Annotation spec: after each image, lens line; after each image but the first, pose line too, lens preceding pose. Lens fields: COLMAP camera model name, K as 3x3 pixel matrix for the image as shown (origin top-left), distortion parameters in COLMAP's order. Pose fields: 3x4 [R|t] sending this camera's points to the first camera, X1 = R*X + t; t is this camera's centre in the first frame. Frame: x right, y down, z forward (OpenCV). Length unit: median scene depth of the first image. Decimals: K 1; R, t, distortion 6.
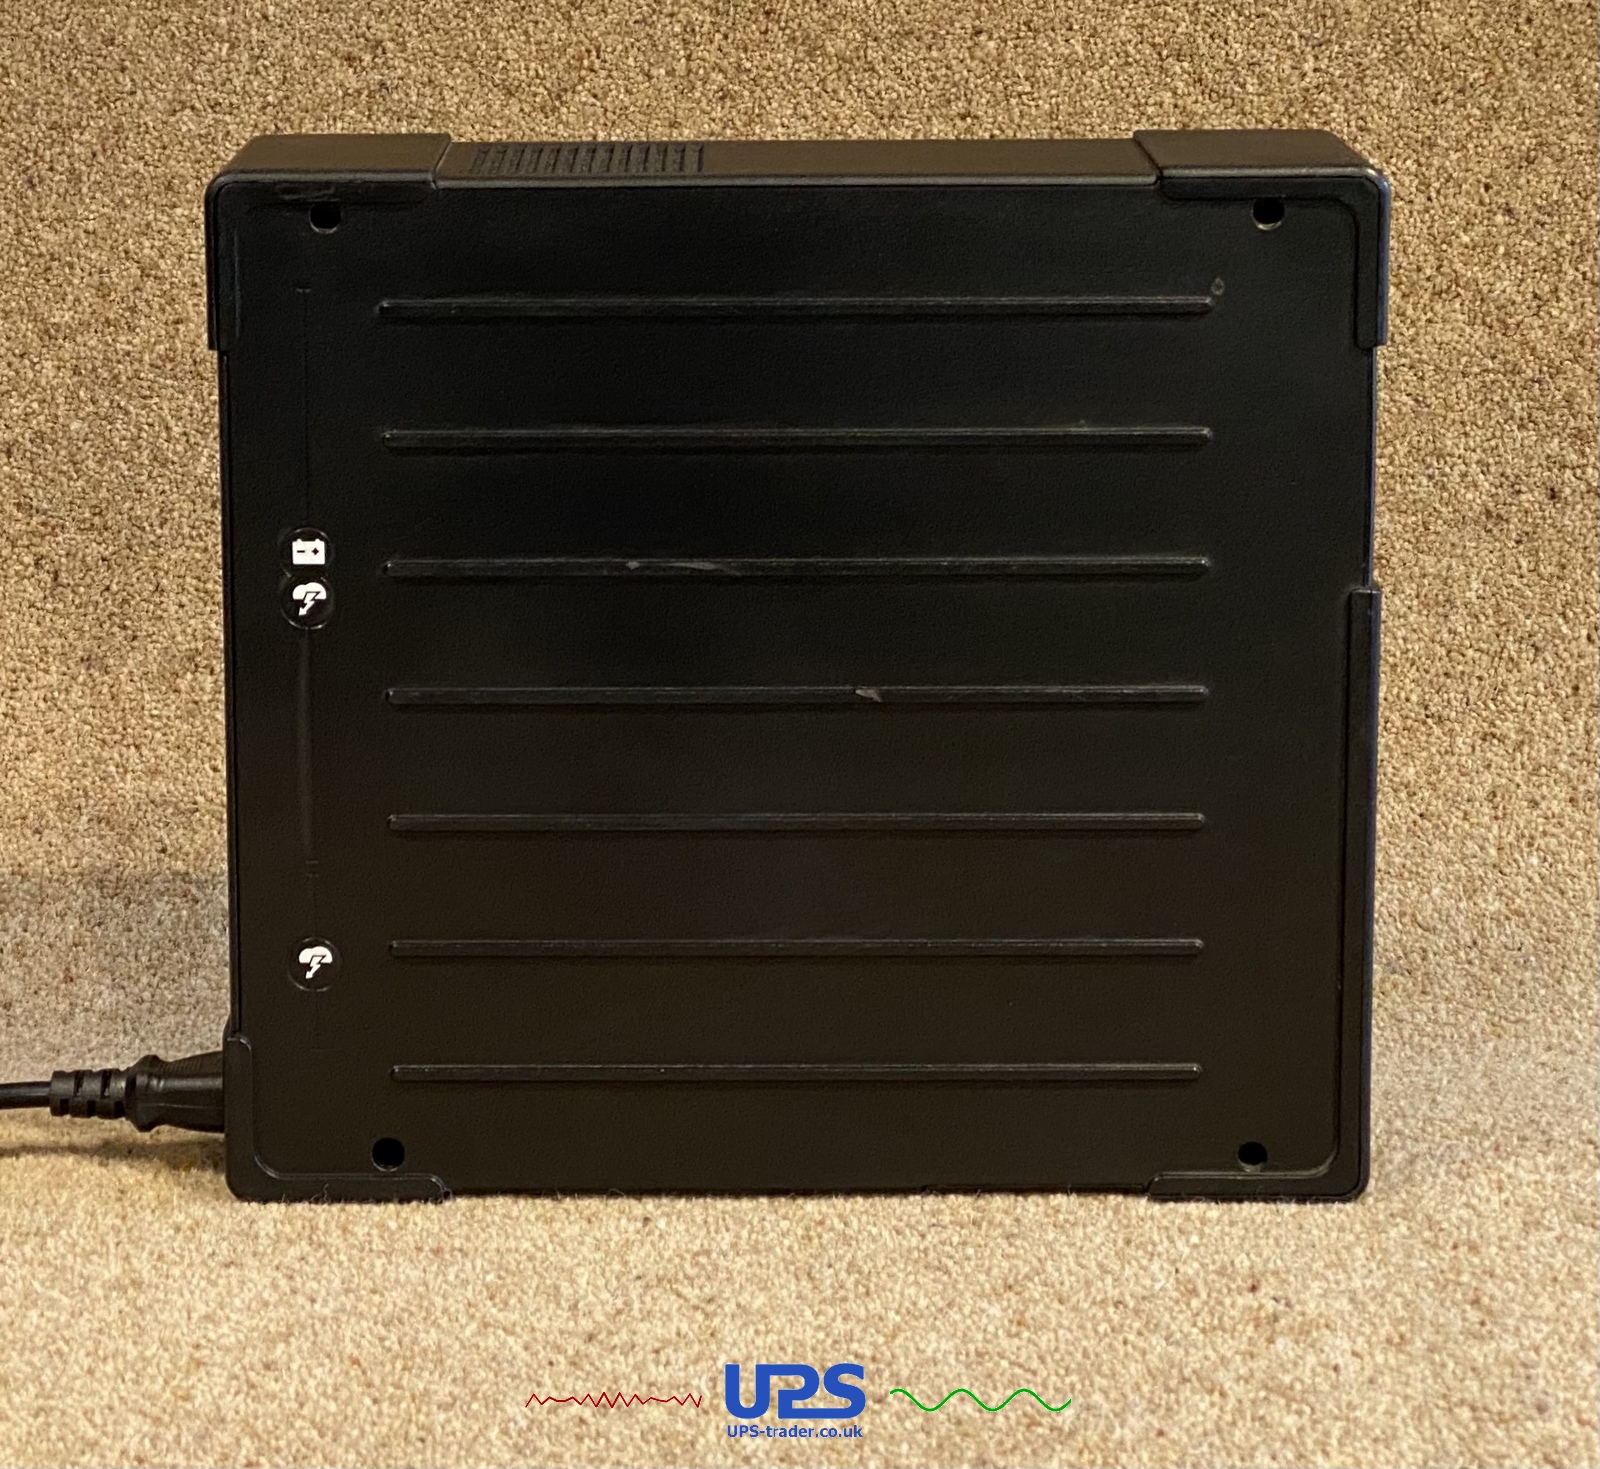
lens RADIAL K [[4795.3, 0, 794.4], [0, 4795.3, 736.0], [0, 0, 1]] dist [0.003839, -0.277384]
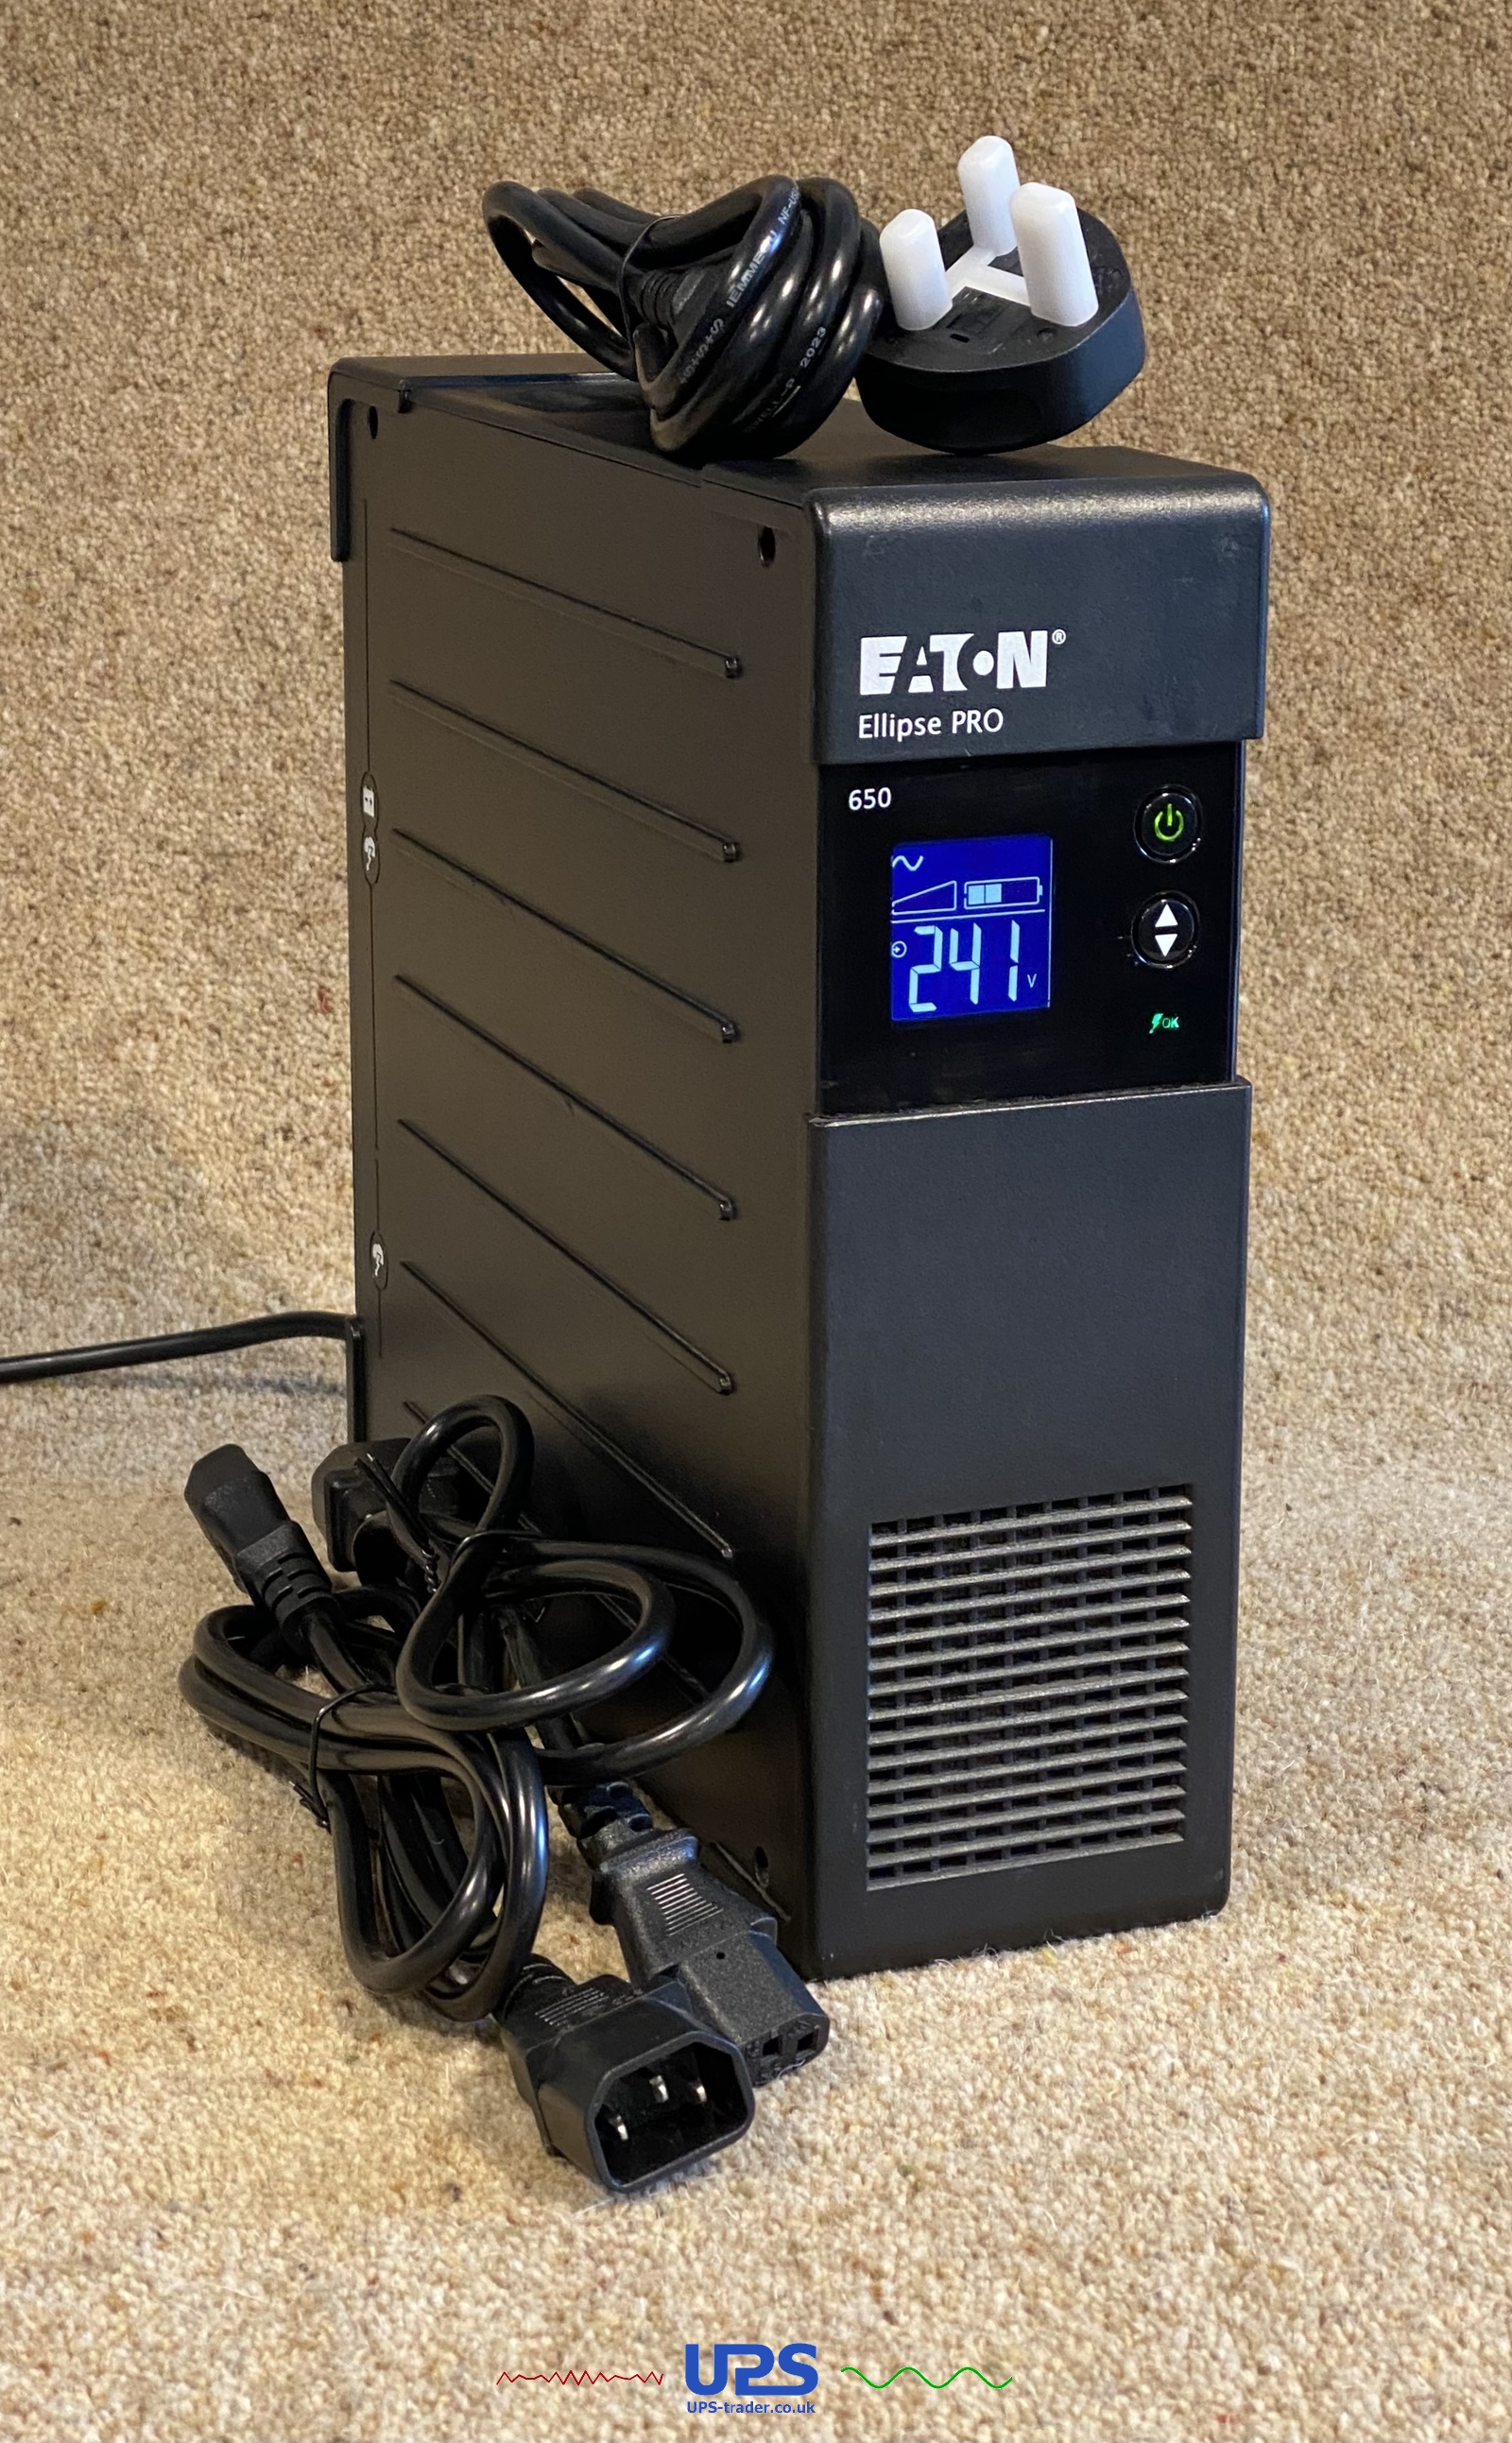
lens RADIAL K [[4932.8, 0, 818.6], [0, 4932.8, 1216.7], [0, 0, 1]] dist [0.303378, -1.760722]
pose [[0.999957, 0.006195, 0.006902, -0.008627], [-0.006246, 0.999953, 0.007391, 0.010594], [-0.006856, -0.007433, 0.999949, 0.106332]]
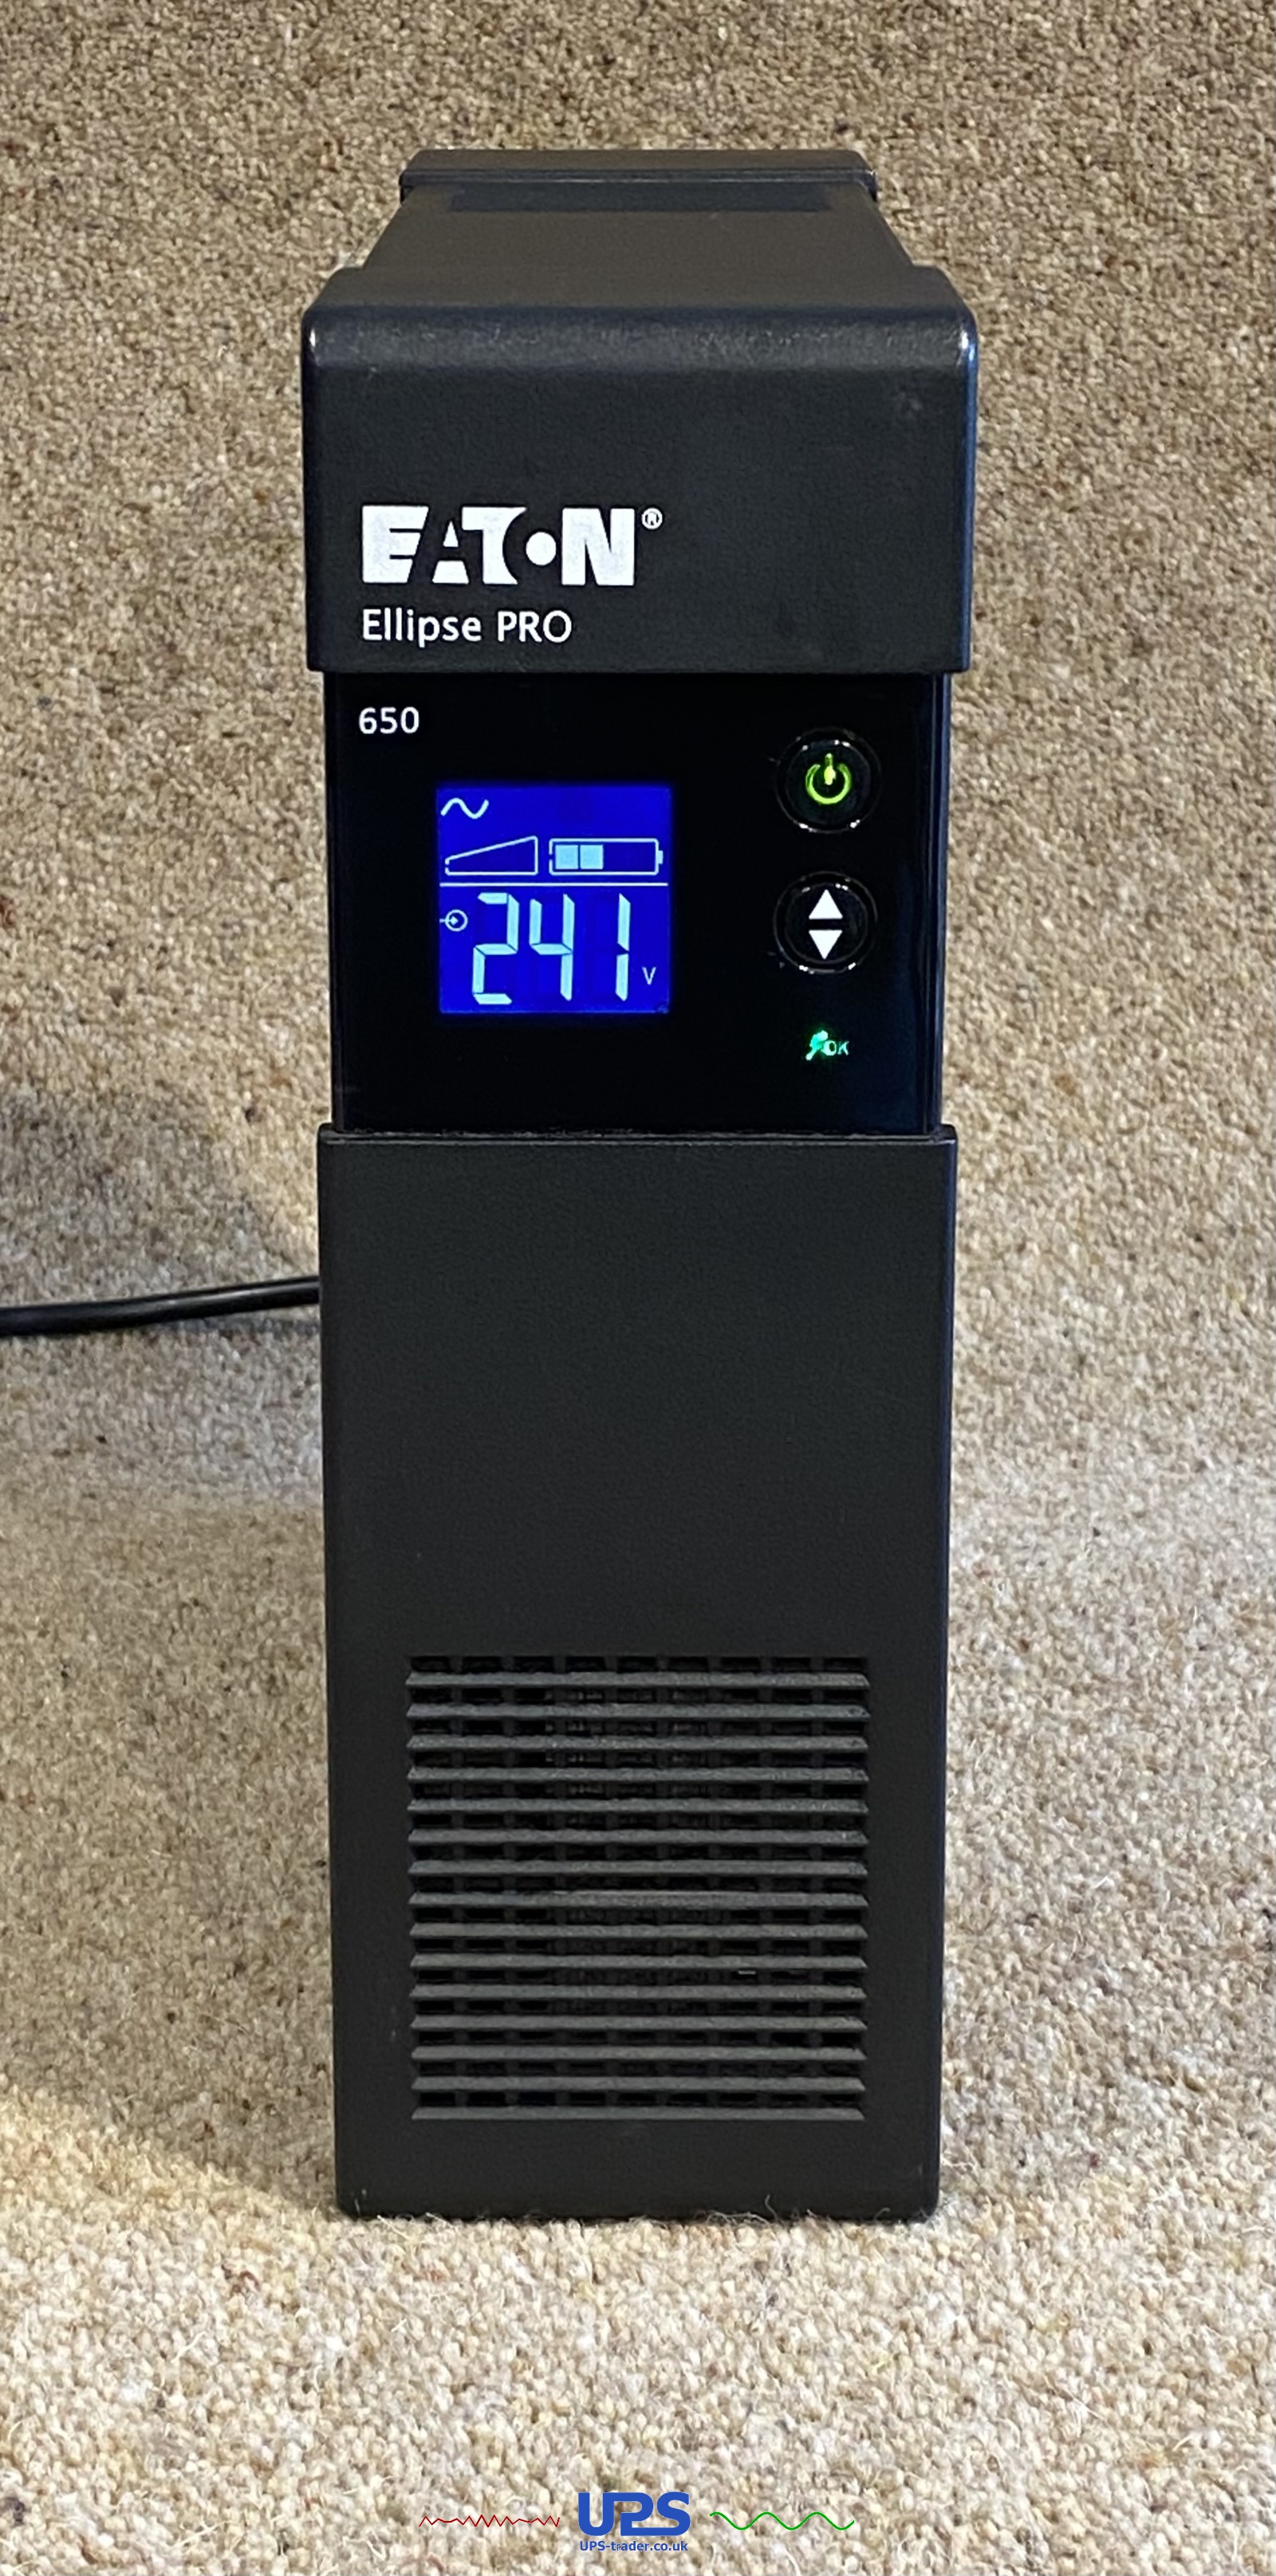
lens RADIAL K [[5060.6, 0, 602.8], [0, 5060.6, 1235.6], [0, 0, 1]] dist [0.524127, -3.536229]
pose [[0.999809, 0.017576, 0.008556, -0.003378], [-0.017831, 0.999368, 0.030742, 0.003970], [-0.008010, -0.030889, 0.999491, 0.181355]]
